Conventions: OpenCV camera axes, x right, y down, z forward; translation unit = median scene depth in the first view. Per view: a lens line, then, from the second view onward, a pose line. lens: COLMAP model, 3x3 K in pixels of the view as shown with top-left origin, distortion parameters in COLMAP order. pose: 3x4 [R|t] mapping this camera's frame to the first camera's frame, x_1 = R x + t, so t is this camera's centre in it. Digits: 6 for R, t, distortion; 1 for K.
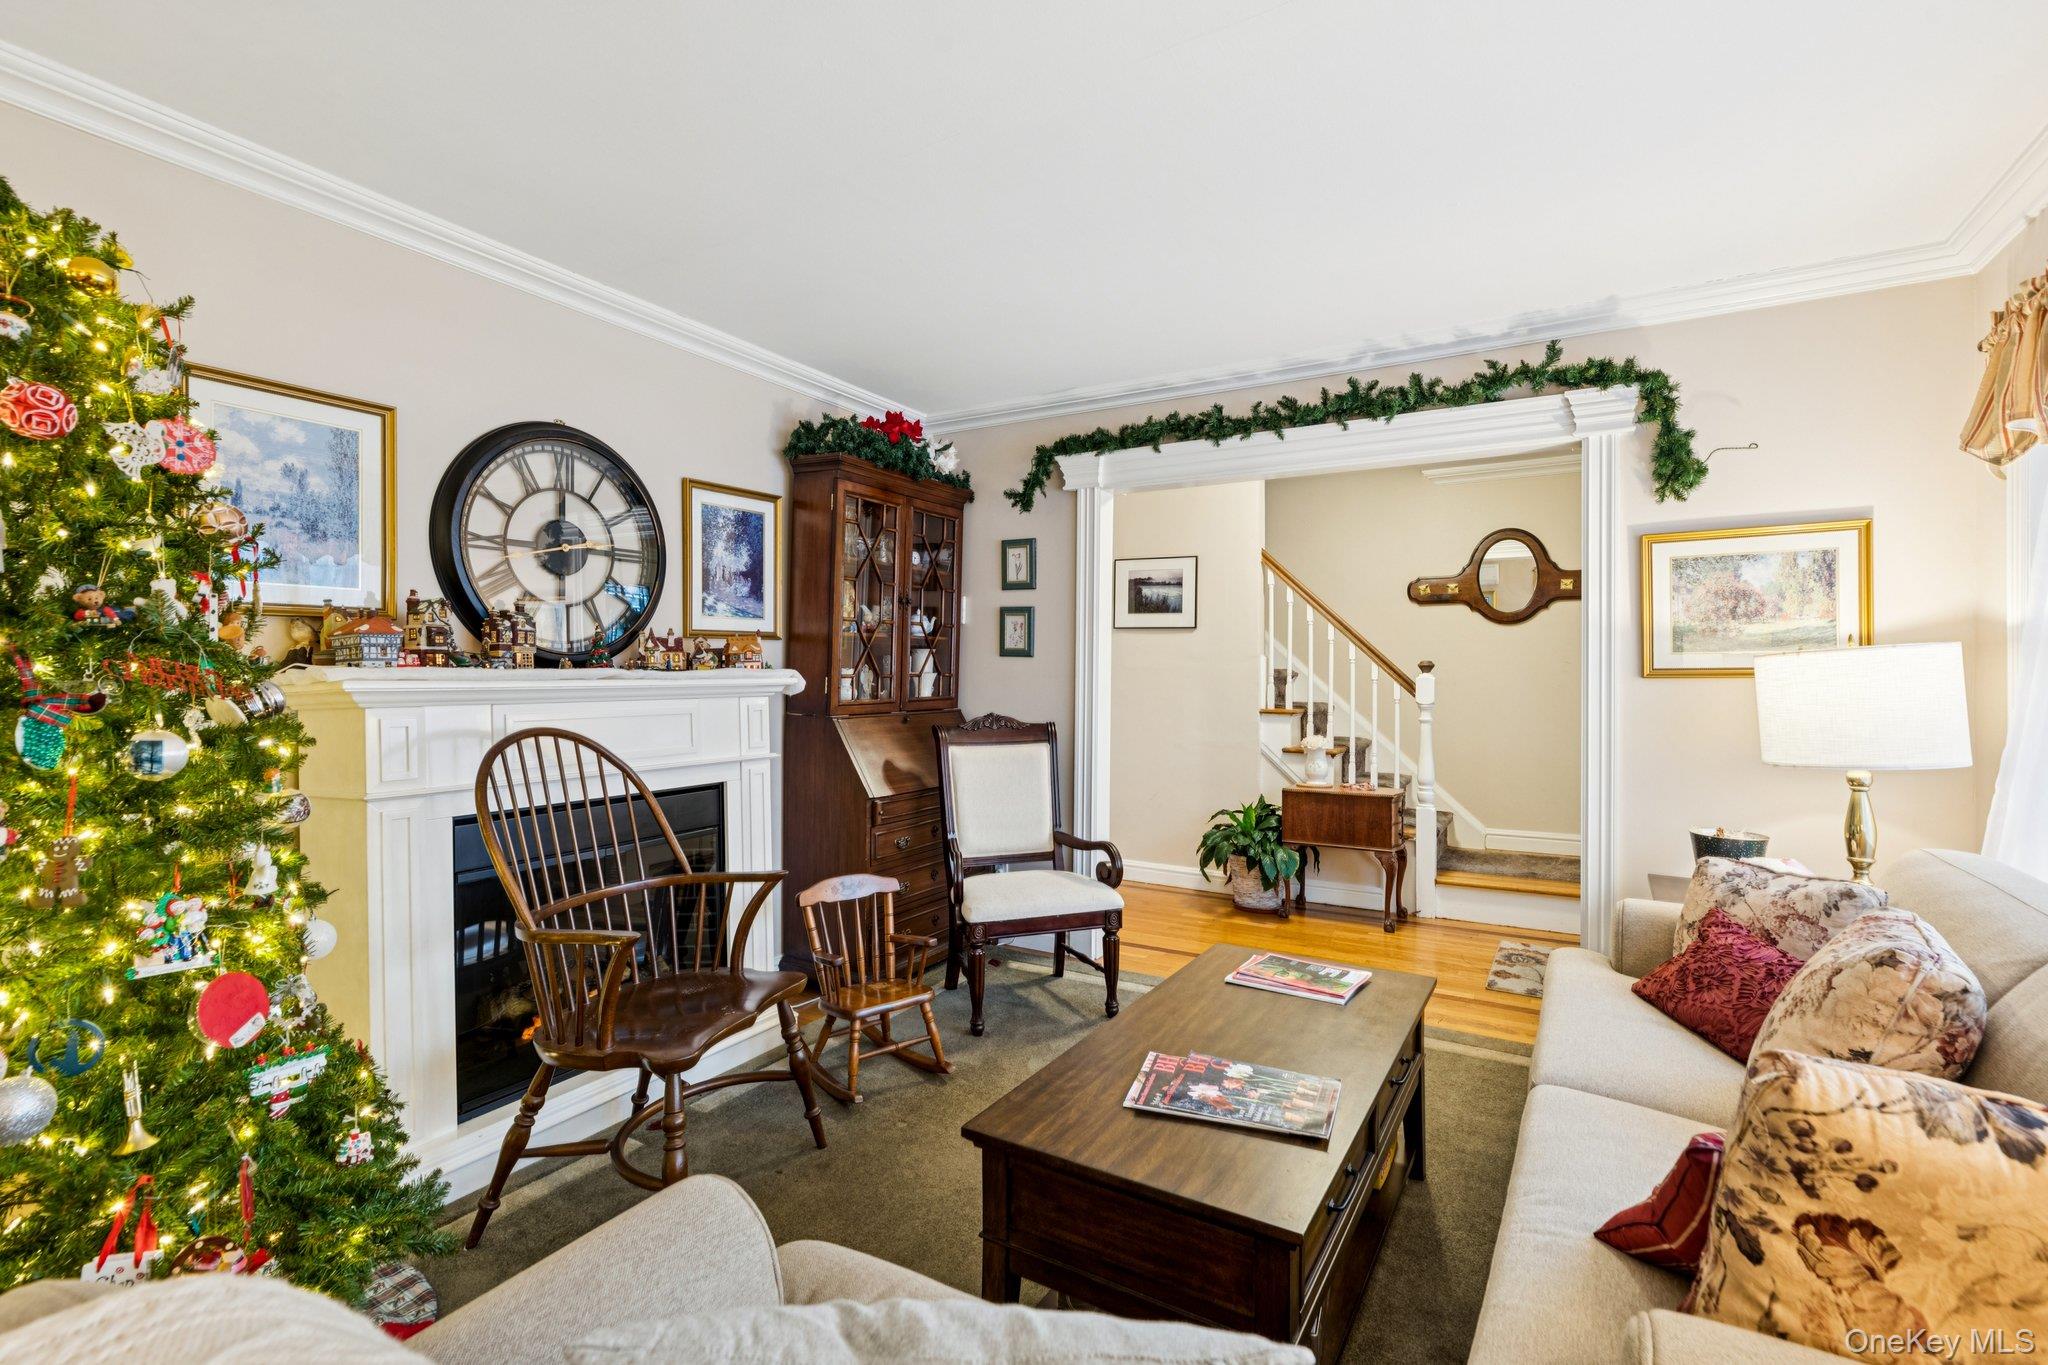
lens RADIAL K [[944.3, 0, 1028.6], [0, 944.3, 662.1], [0, 0, 1]] dist [0.001349, -0.001374]
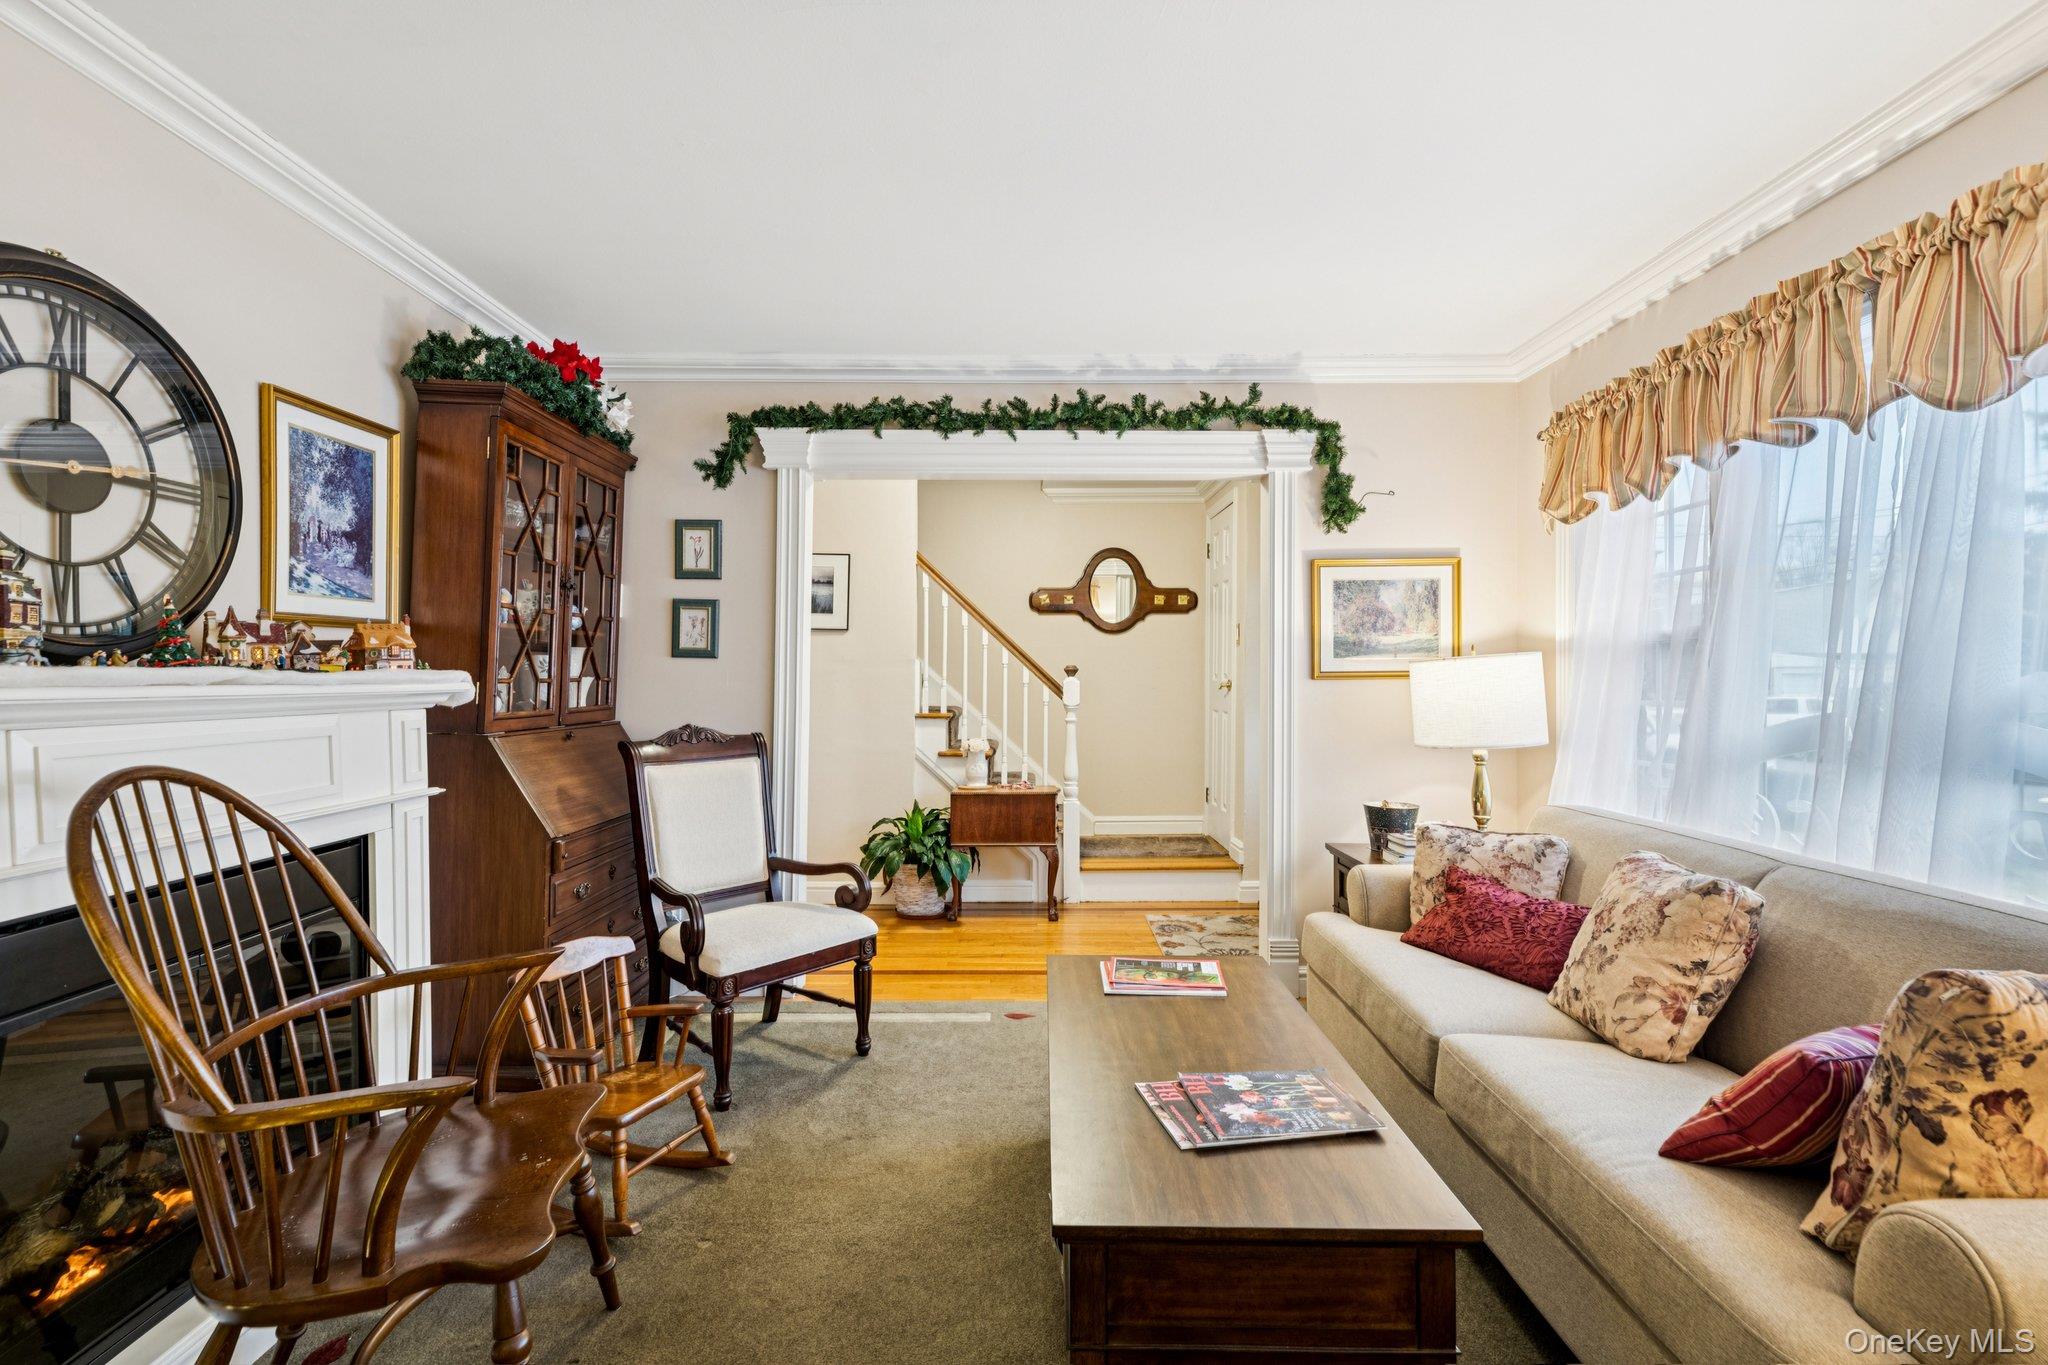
lens RADIAL K [[939.1, 0, 1024.0], [0, 939.1, 682.5], [0, 0, 1]] dist [0.000631, -0.000078]
pose [[0.859276, -0.004080, 0.511496, -0.262393], [-0.003614, 0.999895, 0.014048, 0.005068], [-0.511499, -0.013920, 0.859171, 0.165011]]
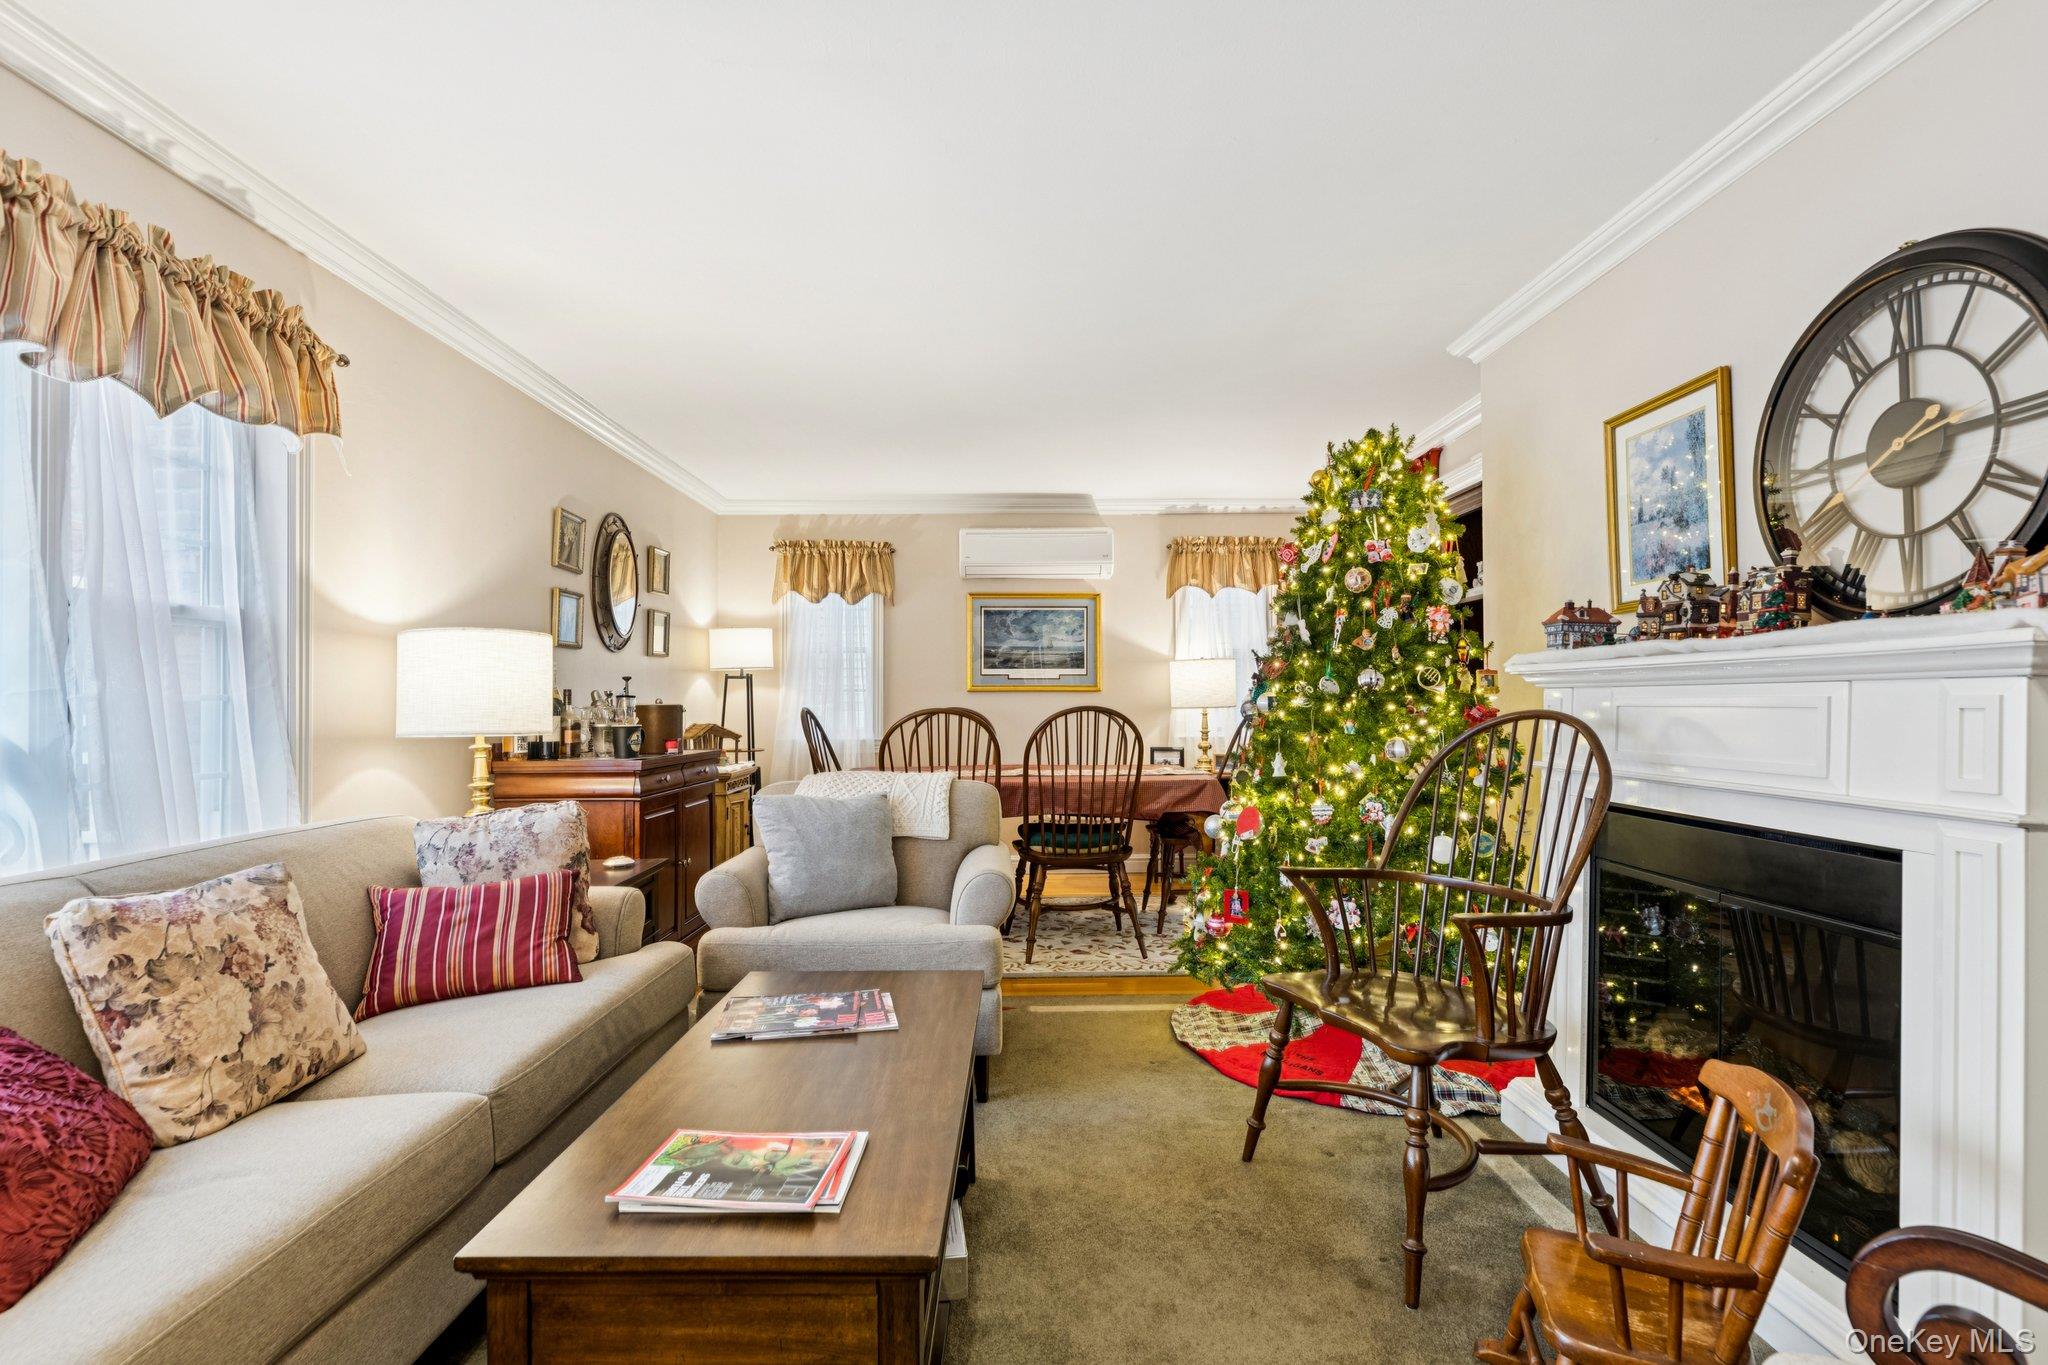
lens RADIAL K [[961.4, 0, 1022.6], [0, 961.4, 707.9], [0, 0, 1]] dist [0.000745, -0.000171]
pose [[-0.856851, 0.010774, -0.515452, 0.327586], [0.013807, 0.999903, -0.002053, 0.046177], [0.515379, -0.008876, -0.856916, 1.182939]]
